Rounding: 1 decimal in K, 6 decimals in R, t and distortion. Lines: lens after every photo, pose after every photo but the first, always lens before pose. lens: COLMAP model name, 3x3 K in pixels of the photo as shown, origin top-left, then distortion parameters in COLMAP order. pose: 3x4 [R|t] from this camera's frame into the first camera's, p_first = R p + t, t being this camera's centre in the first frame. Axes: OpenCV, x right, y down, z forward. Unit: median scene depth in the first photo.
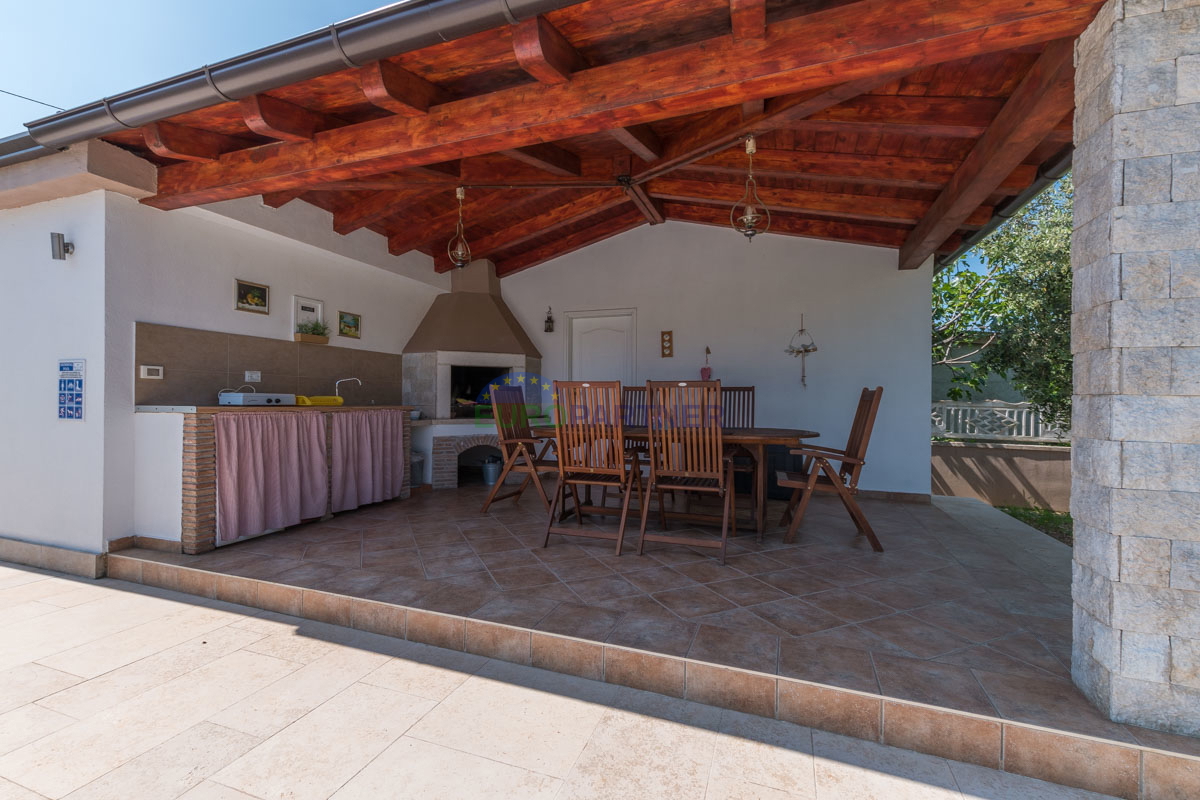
lens RADIAL K [[525.8, 0, 608.7], [0, 525.8, 402.2], [0, 0, 1]] dist [-0.008038, 0.002121]
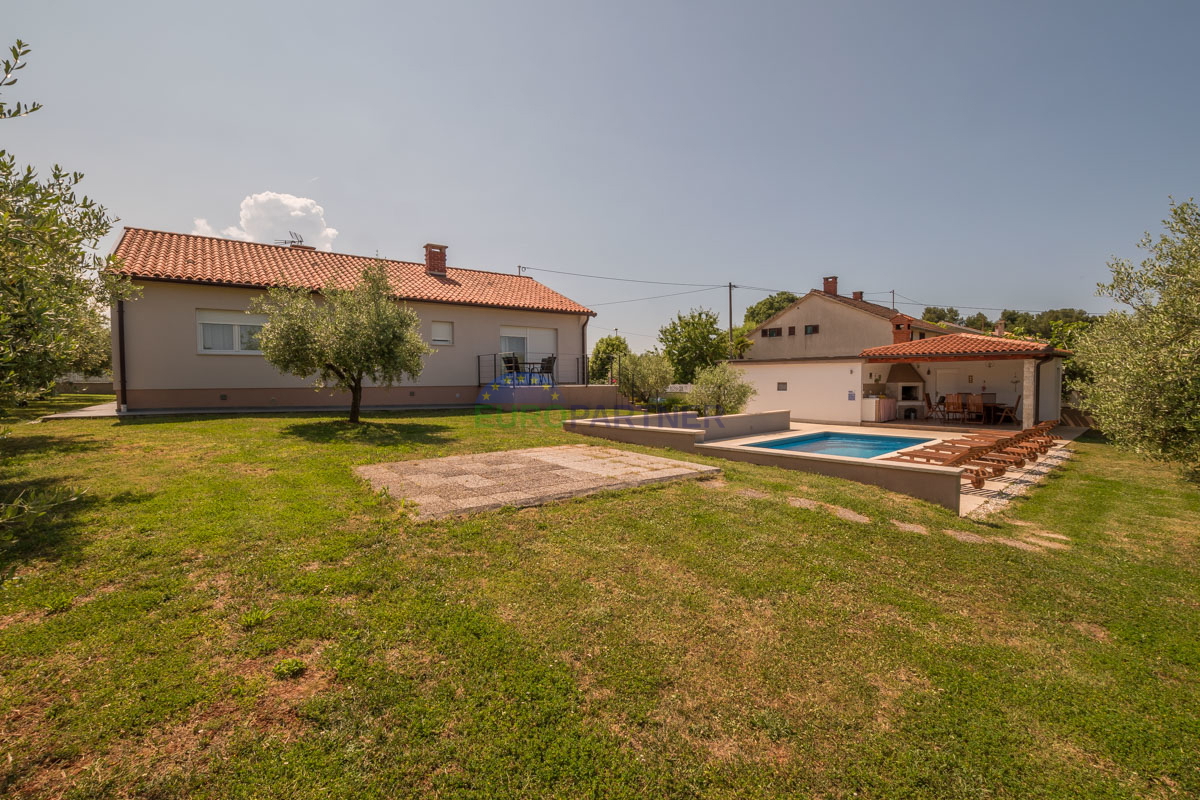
lens RADIAL K [[542.1, 0, 596.5], [0, 542.1, 401.2], [0, 0, 1]] dist [-0.025773, -0.000705]
pose [[0.882382, 0.005520, -0.470501, -0.697546], [0.011747, 0.999361, 0.033756, -0.198607], [0.470387, -0.035313, 0.881754, -5.639743]]
